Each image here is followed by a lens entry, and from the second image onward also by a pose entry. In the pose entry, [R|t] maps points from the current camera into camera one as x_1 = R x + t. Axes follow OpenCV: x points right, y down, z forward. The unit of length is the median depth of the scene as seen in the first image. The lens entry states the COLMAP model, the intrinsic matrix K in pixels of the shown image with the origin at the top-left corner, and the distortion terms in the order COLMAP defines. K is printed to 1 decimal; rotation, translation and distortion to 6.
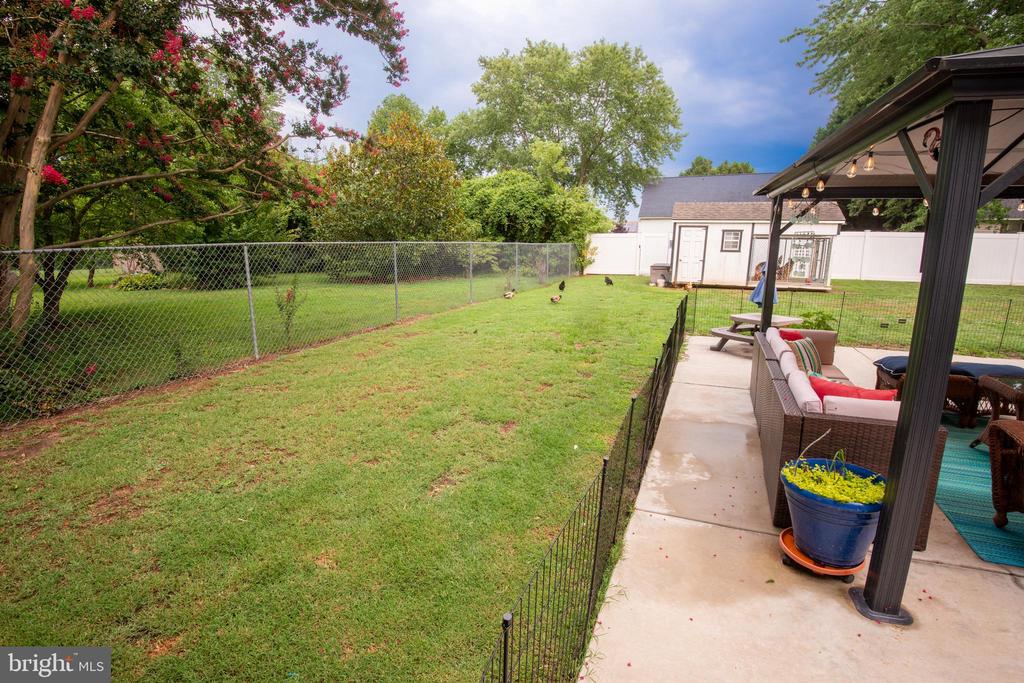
lens RADIAL K [[471.3, 0, 515.3], [0, 471.3, 332.5], [0, 0, 1]] dist [-0.023322, -0.010030]
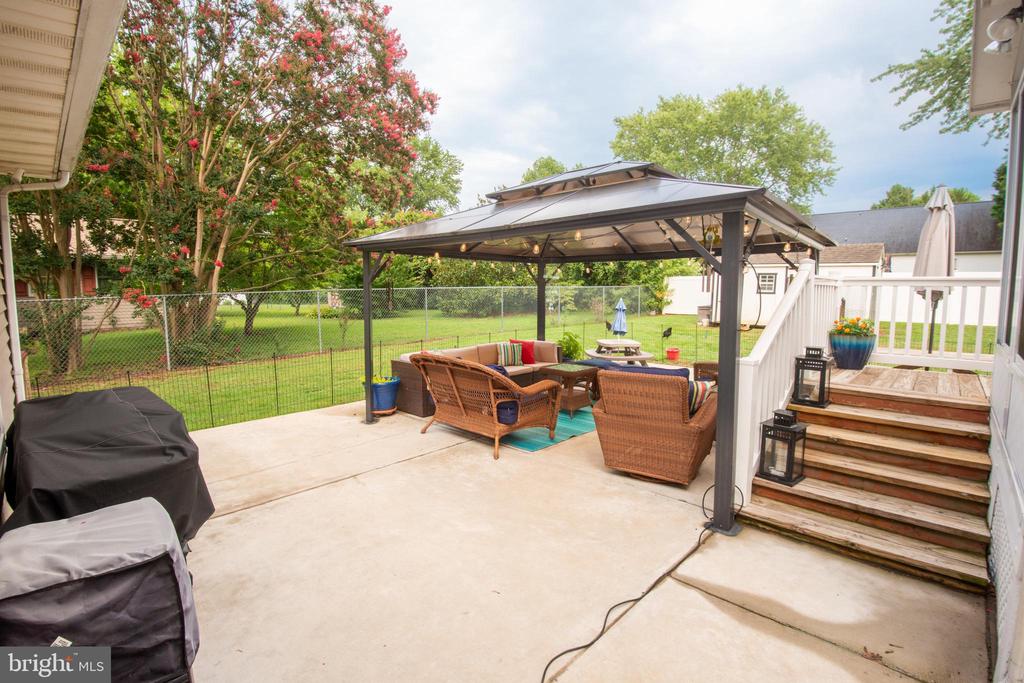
lens RADIAL K [[471.3, 0, 515.3], [0, 471.3, 332.5], [0, 0, 1]] dist [-0.023322, -0.010030]
pose [[0.930666, 0.029641, -0.364667, 1.344347], [-0.060750, 0.995396, -0.074132, 0.111101], [0.360791, 0.091146, 0.928182, -0.707415]]
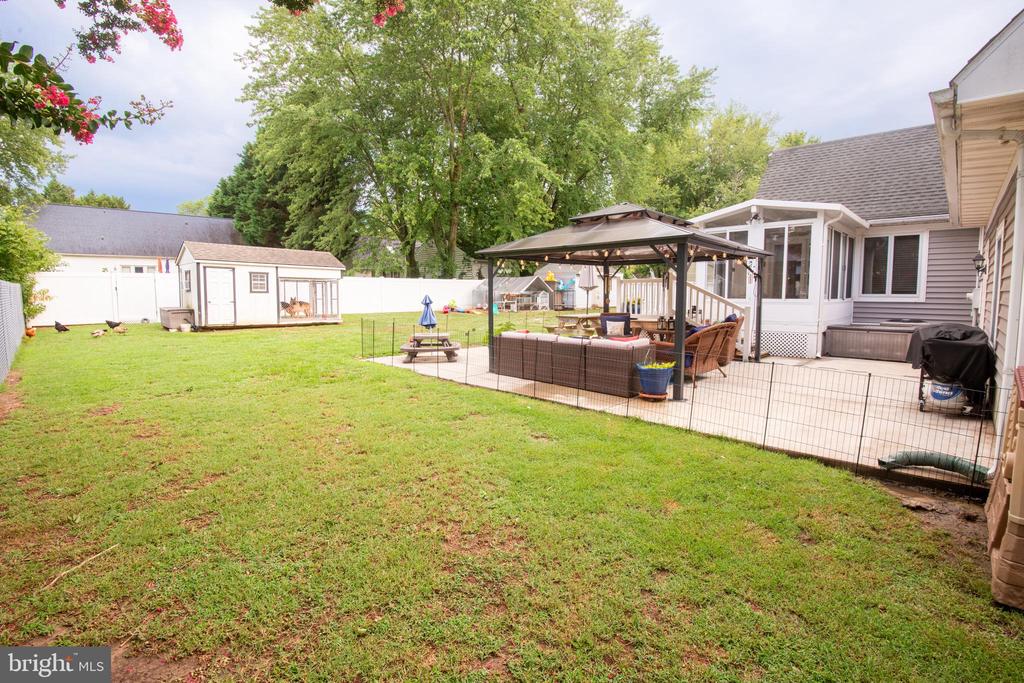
lens RADIAL K [[471.3, 0, 515.3], [0, 471.3, 332.5], [0, 0, 1]] dist [-0.023322, -0.010030]
pose [[0.375496, -0.082355, 0.923158, -1.252589], [0.166453, 0.985842, 0.020242, -0.043291], [-0.911754, 0.146061, 0.383888, 0.371091]]
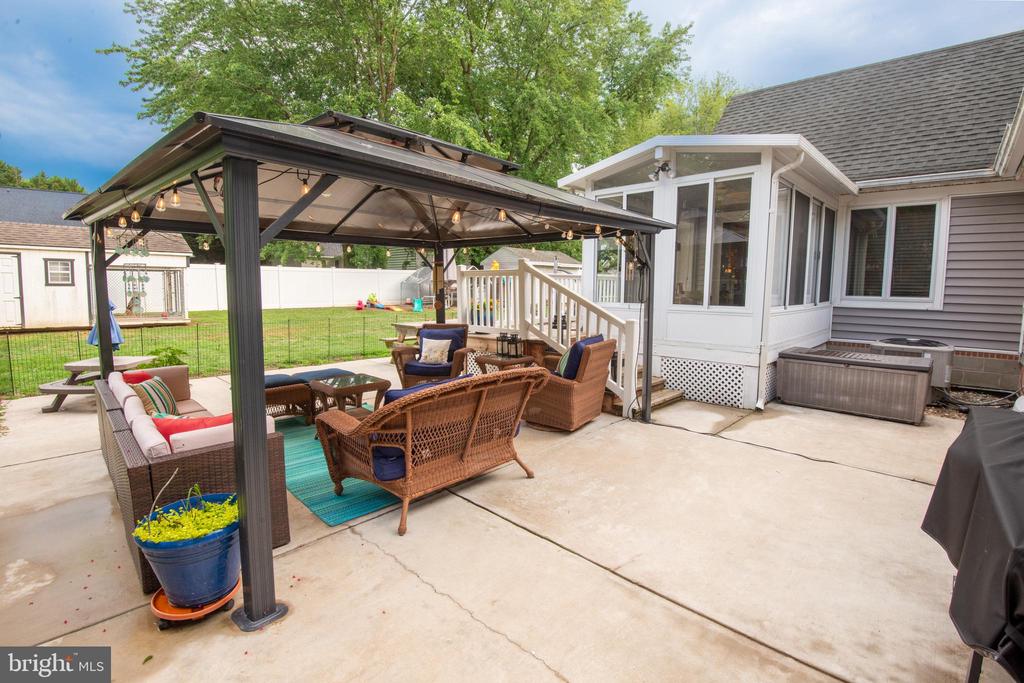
lens RADIAL K [[477.7, 0, 514.4], [0, 477.7, 332.3], [0, 0, 1]] dist [-0.023006, -0.010349]
pose [[0.371001, -0.094689, 0.923792, 0.033674], [0.158394, 0.986663, 0.037521, 0.001832], [-0.915024, 0.132403, 0.381051, -0.025229]]
